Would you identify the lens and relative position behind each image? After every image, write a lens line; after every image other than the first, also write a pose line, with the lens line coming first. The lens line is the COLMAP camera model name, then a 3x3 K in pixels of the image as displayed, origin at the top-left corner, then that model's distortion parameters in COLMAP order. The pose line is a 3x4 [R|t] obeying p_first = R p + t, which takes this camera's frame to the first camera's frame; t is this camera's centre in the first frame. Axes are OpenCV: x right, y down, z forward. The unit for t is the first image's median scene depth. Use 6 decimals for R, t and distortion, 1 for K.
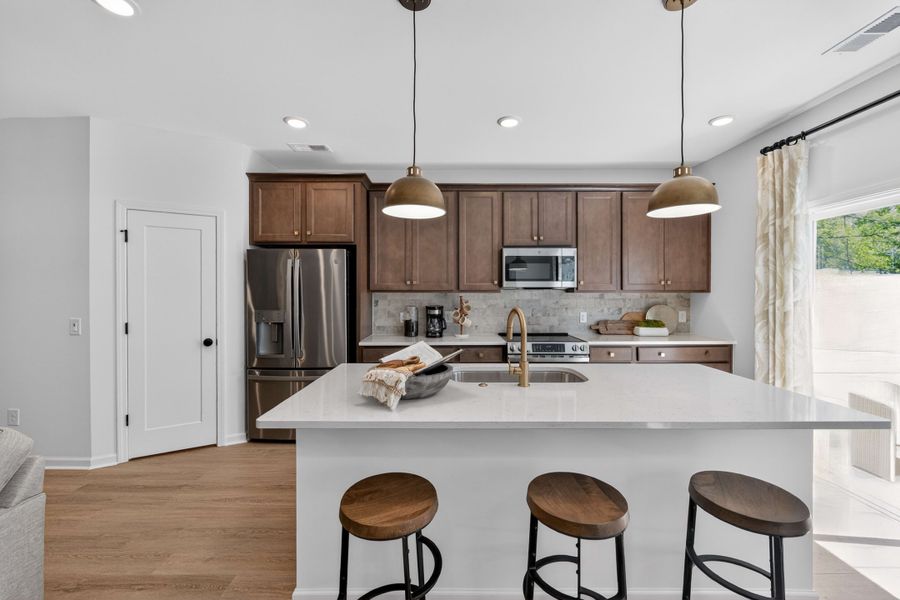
lens RADIAL K [[363.6, 0, 453.3], [0, 363.6, 294.0], [0, 0, 1]] dist [0.002651, -0.000875]
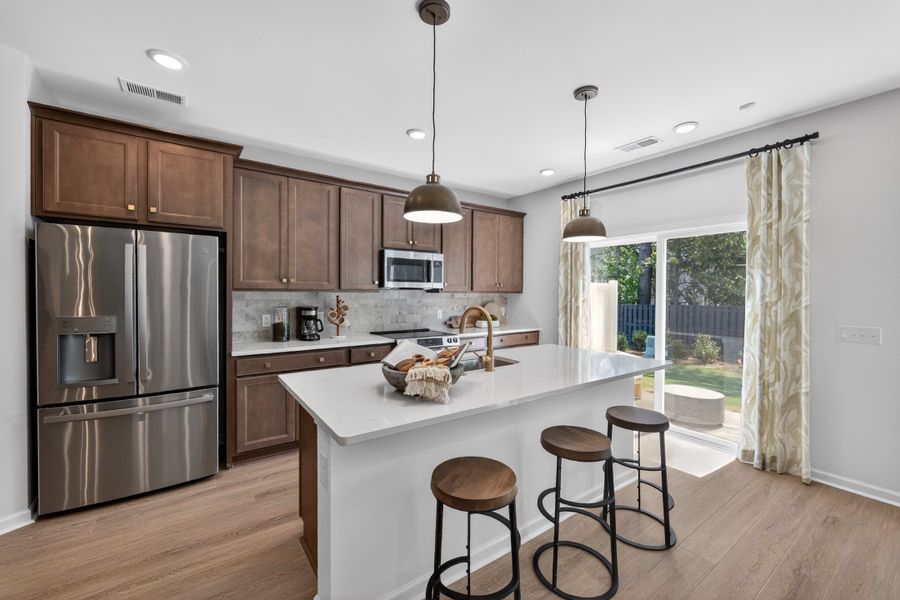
lens RADIAL K [[363.6, 0, 450.0], [0, 363.6, 296.9], [0, 0, 1]] dist [0.002651, -0.000875]
pose [[0.816192, -0.000825, 0.577780, -0.329384], [-0.005825, 0.999936, 0.009656, -0.002407], [-0.577751, -0.011247, 0.816136, 0.050084]]
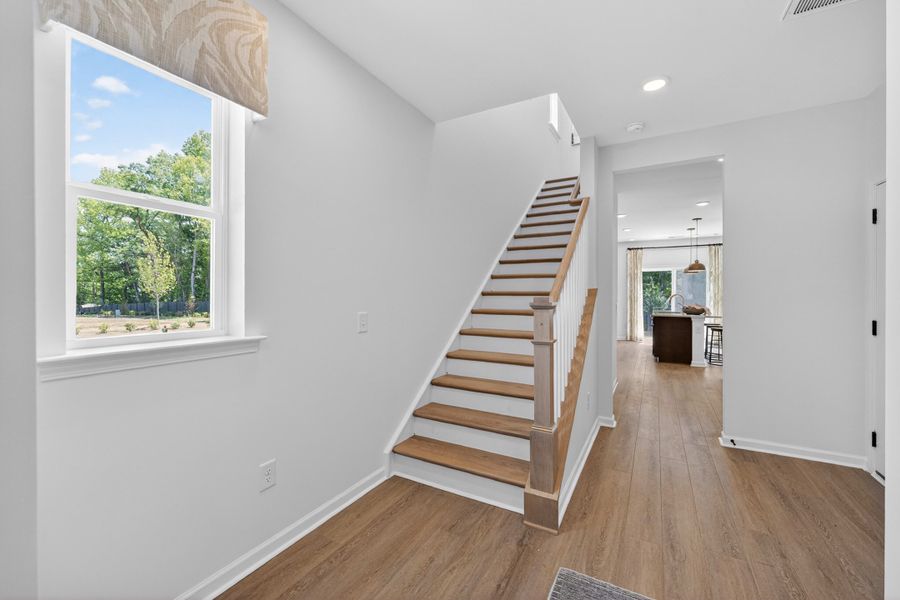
lens RADIAL K [[363.6, 0, 450.8], [0, 363.6, 294.9], [0, 0, 1]] dist [0.002651, -0.000875]
pose [[0.486214, -0.000597, 0.873839, -2.505376], [0.000610, 1.000000, 0.000344, 0.023989], [-0.873839, 0.000366, 0.486214, 0.700314]]
